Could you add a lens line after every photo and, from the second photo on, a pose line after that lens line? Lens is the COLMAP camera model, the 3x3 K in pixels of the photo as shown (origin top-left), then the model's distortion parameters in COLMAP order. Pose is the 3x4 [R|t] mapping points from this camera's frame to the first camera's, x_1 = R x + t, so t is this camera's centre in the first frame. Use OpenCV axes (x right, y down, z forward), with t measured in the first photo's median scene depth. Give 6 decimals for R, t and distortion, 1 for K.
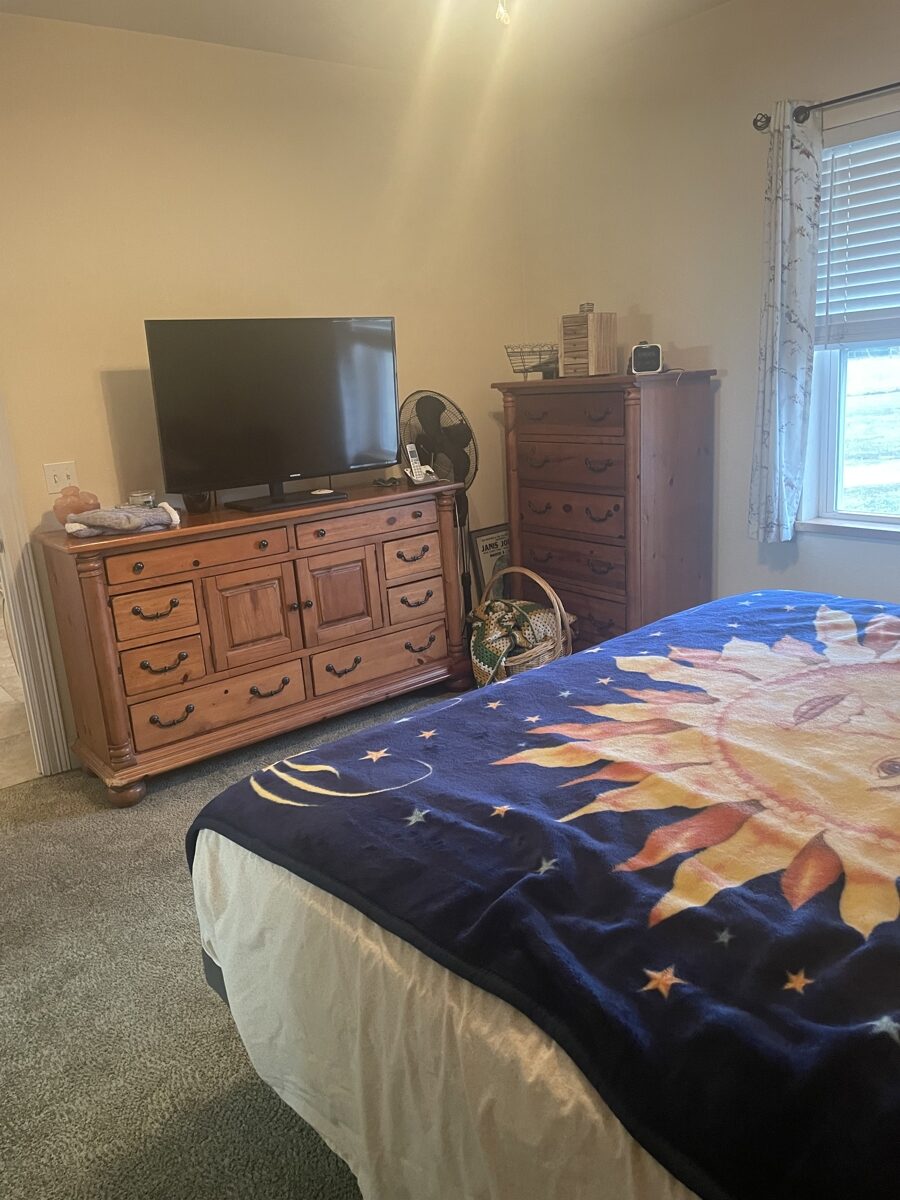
lens RADIAL K [[903.2, 0, 439.5], [0, 903.2, 603.0], [0, 0, 1]] dist [0.101590, -0.161822]
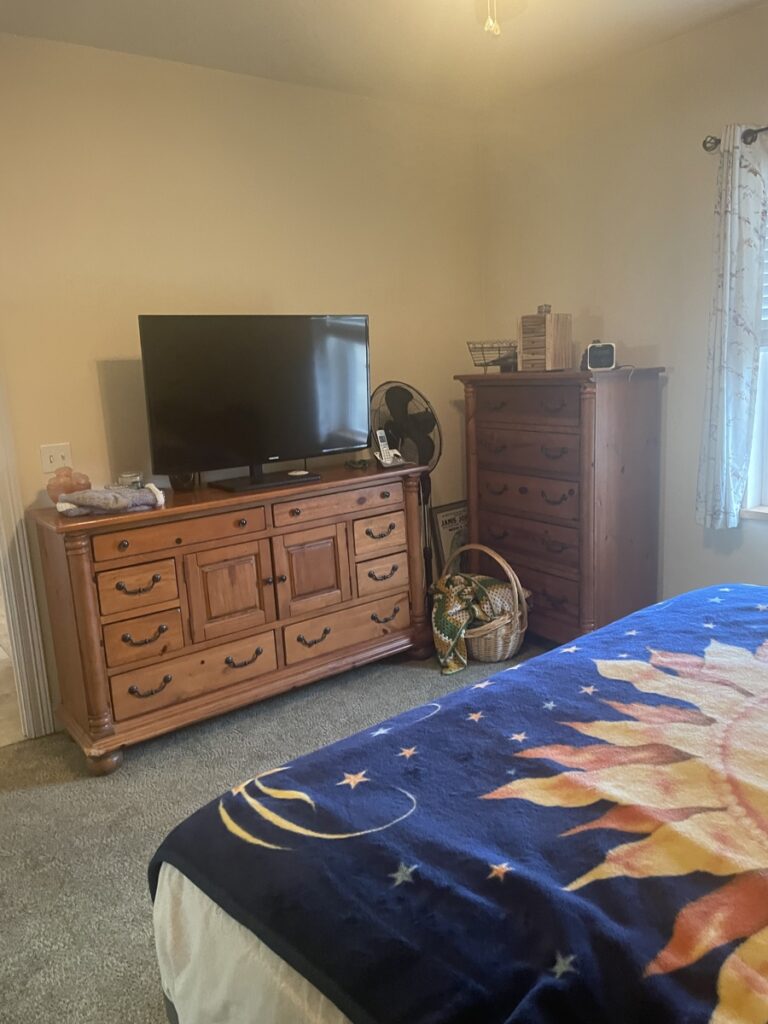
lens RADIAL K [[770.8, 0, 375.0], [0, 770.8, 514.5], [0, 0, 1]] dist [0.101590, -0.161822]
pose [[0.999531, 0.021427, -0.021878, -0.019449], [-0.022493, 0.998512, -0.049678, -0.034229], [0.020781, 0.050146, 0.998526, 0.099475]]
